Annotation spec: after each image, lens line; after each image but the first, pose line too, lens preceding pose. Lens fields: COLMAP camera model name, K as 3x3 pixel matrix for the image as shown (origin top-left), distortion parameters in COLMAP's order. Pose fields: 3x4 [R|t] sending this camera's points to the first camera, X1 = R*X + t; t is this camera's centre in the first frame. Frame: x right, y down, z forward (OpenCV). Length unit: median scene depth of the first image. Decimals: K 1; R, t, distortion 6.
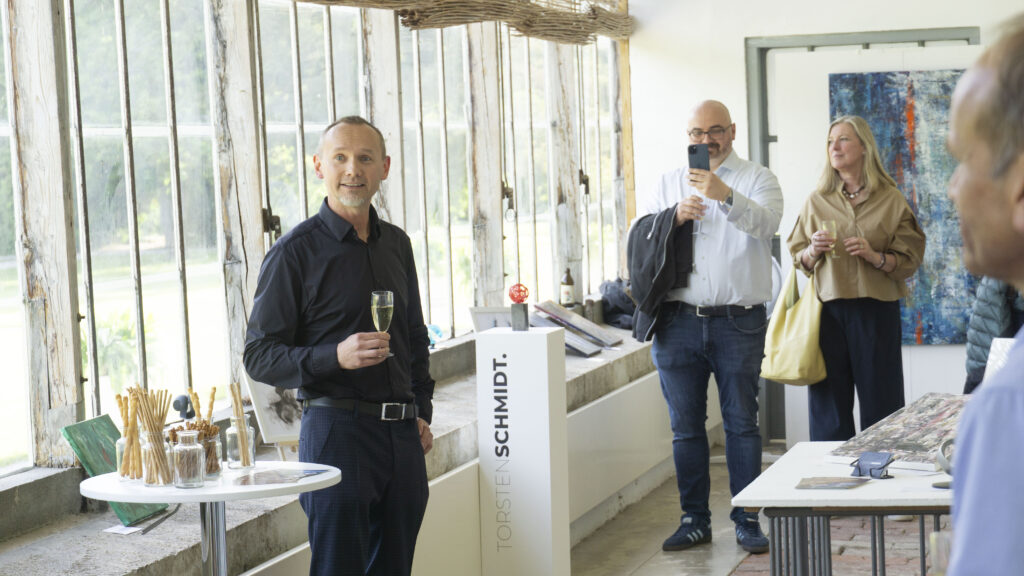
lens RADIAL K [[2689.0, 0, 513.2], [0, 2689.0, 290.0], [0, 0, 1]] dist [0.135001, 0.000000]
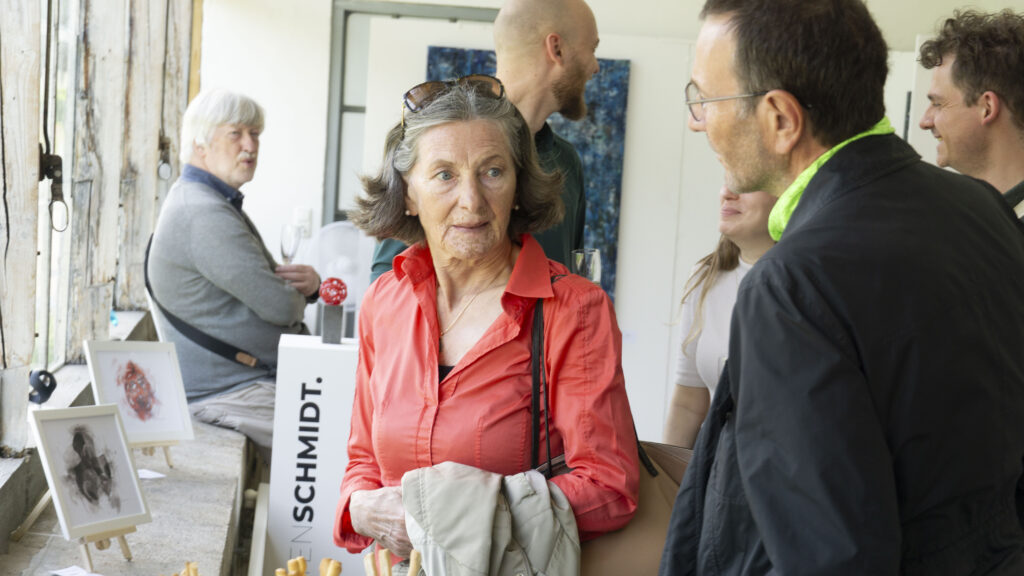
lens RADIAL K [[2003.5, 0, 511.2], [0, 2003.5, 288.0], [0, 0, 1]] dist [0.144765, 0.000000]
pose [[0.934390, 0.064935, 0.350284, -0.114372], [-0.073961, 0.997184, 0.012437, -0.007919], [-0.348490, -0.037529, 0.936561, 0.394344]]
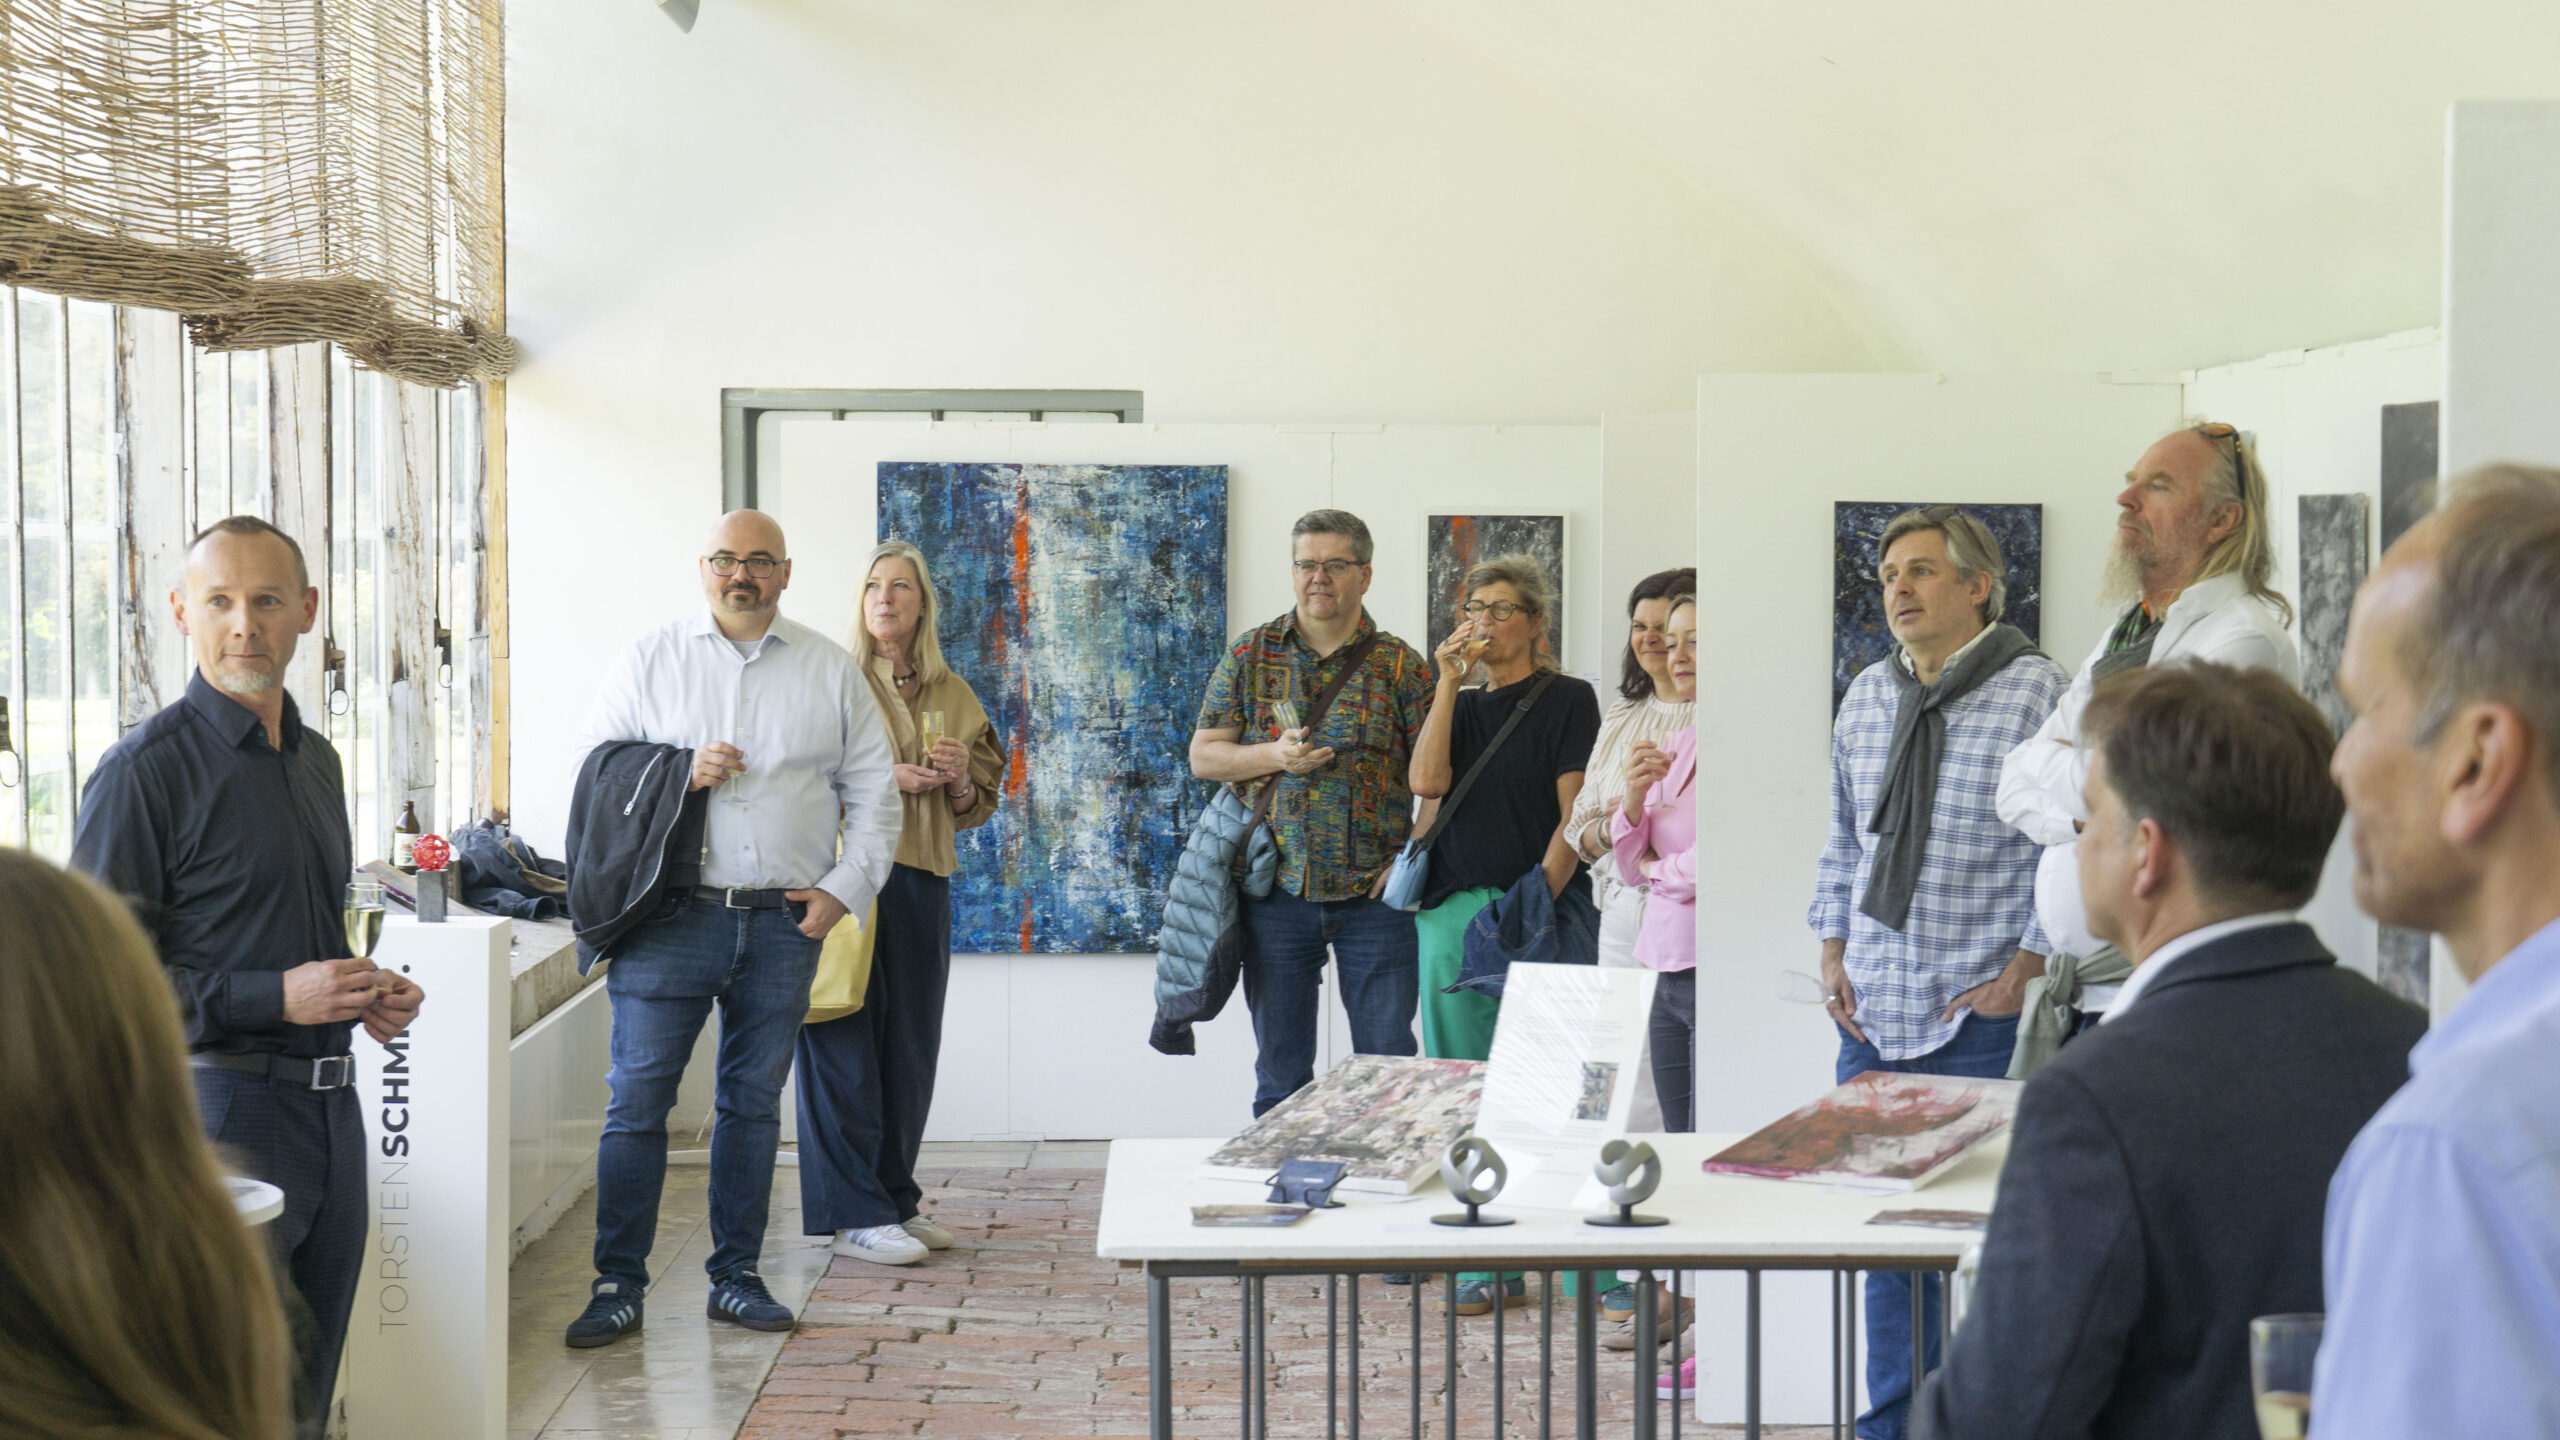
lens RADIAL K [[4915.3, 0, 1279.8], [0, 4915.3, 723.3], [0, 0, 1]] dist [0.128529, 0.000000]
pose [[0.966978, 0.029644, 0.253129, -0.068892], [-0.023808, 0.999376, -0.026089, -0.002310], [-0.253744, 0.019201, 0.967081, 0.000355]]
